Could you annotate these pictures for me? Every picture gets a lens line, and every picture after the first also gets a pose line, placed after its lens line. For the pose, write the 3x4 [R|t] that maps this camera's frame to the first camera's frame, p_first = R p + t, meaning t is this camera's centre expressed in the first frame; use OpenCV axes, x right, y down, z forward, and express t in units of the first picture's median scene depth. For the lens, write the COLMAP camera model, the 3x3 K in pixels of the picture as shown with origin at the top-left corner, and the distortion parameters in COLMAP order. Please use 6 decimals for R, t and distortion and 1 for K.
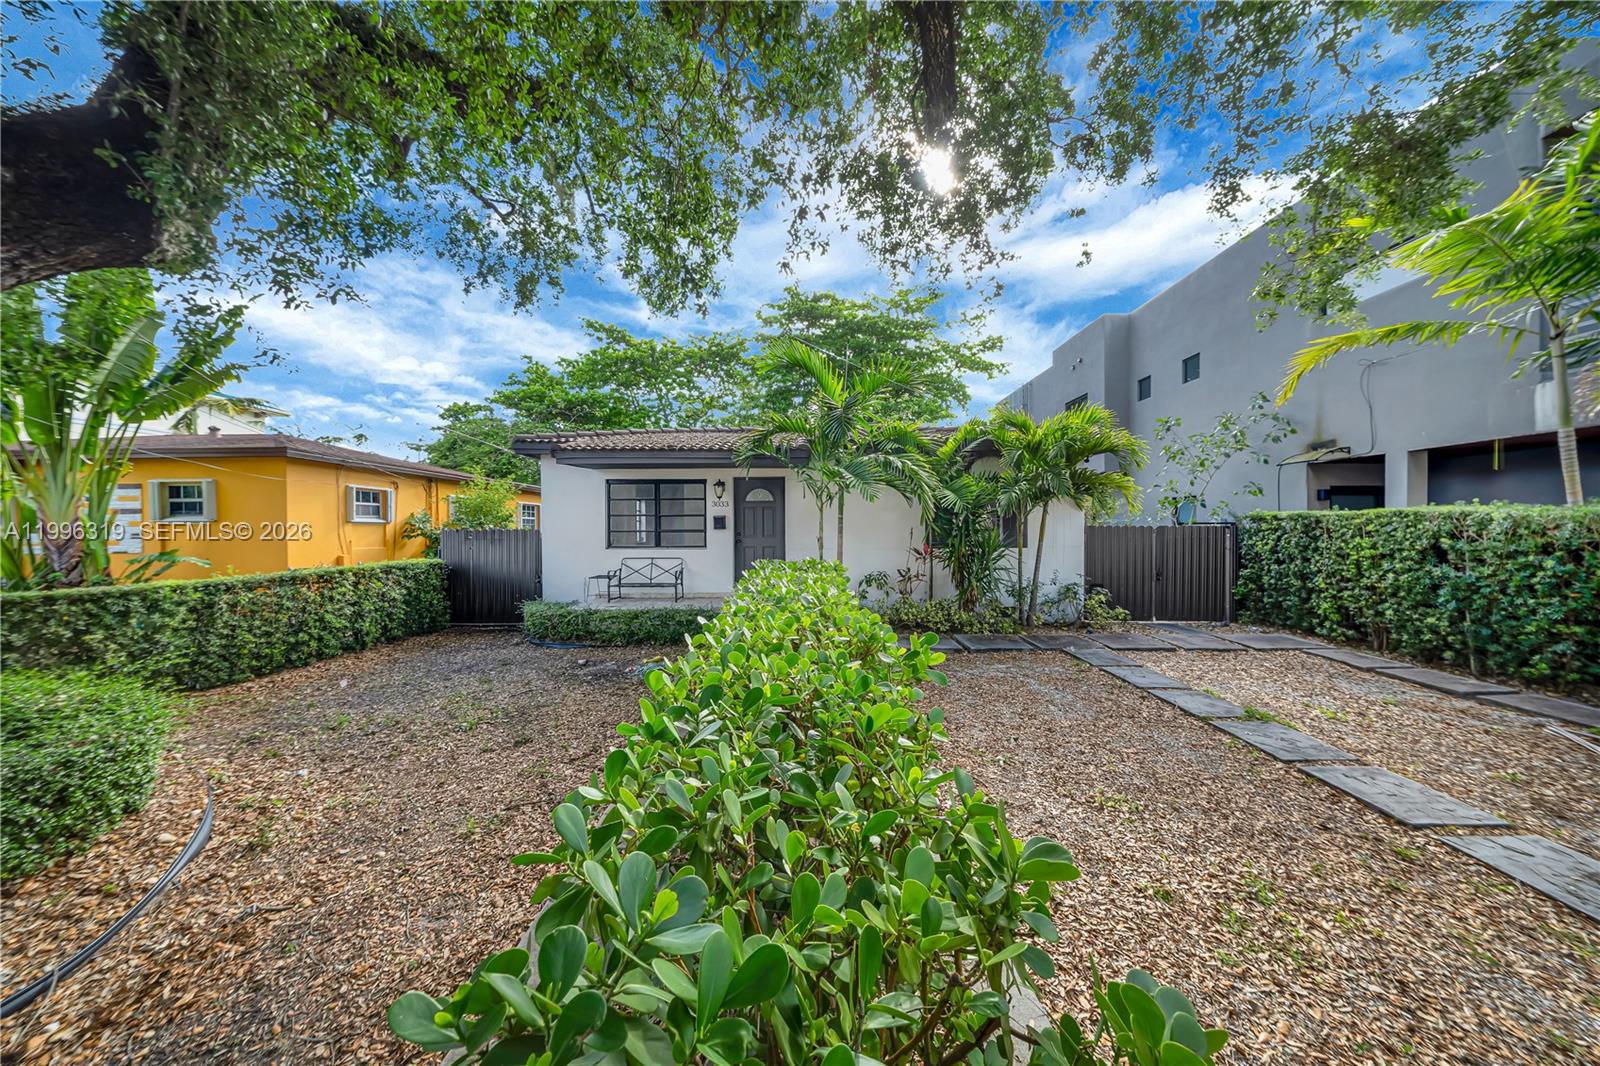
lens RADIAL K [[573.8, 0, 779.7], [0, 573.8, 531.5], [0, 0, 1]] dist [-0.001236, -0.000182]
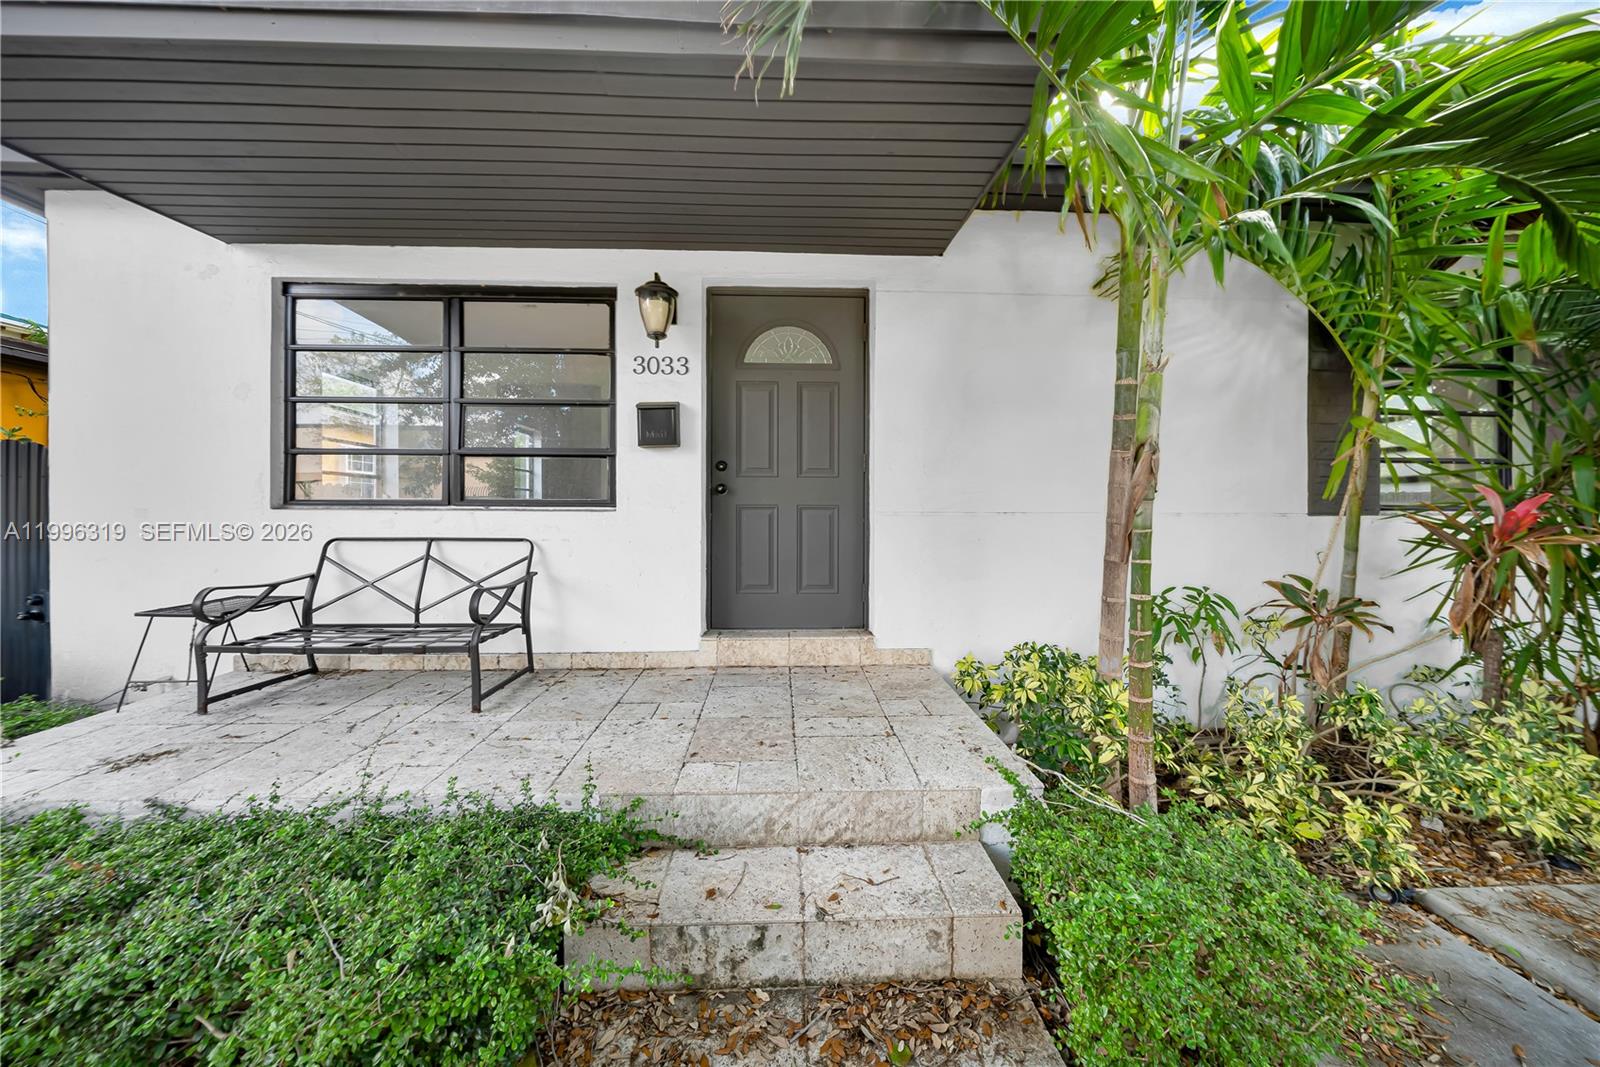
lens RADIAL K [[531.2, 0, 798.3], [0, 531.2, 512.9], [0, 0, 1]] dist [-0.000768, -0.000062]
pose [[0.997611, 0.008850, 0.068512, -0.049588], [-0.009092, 0.999954, 0.003212, 0.029547], [-0.068480, -0.003827, 0.997645, 0.709787]]
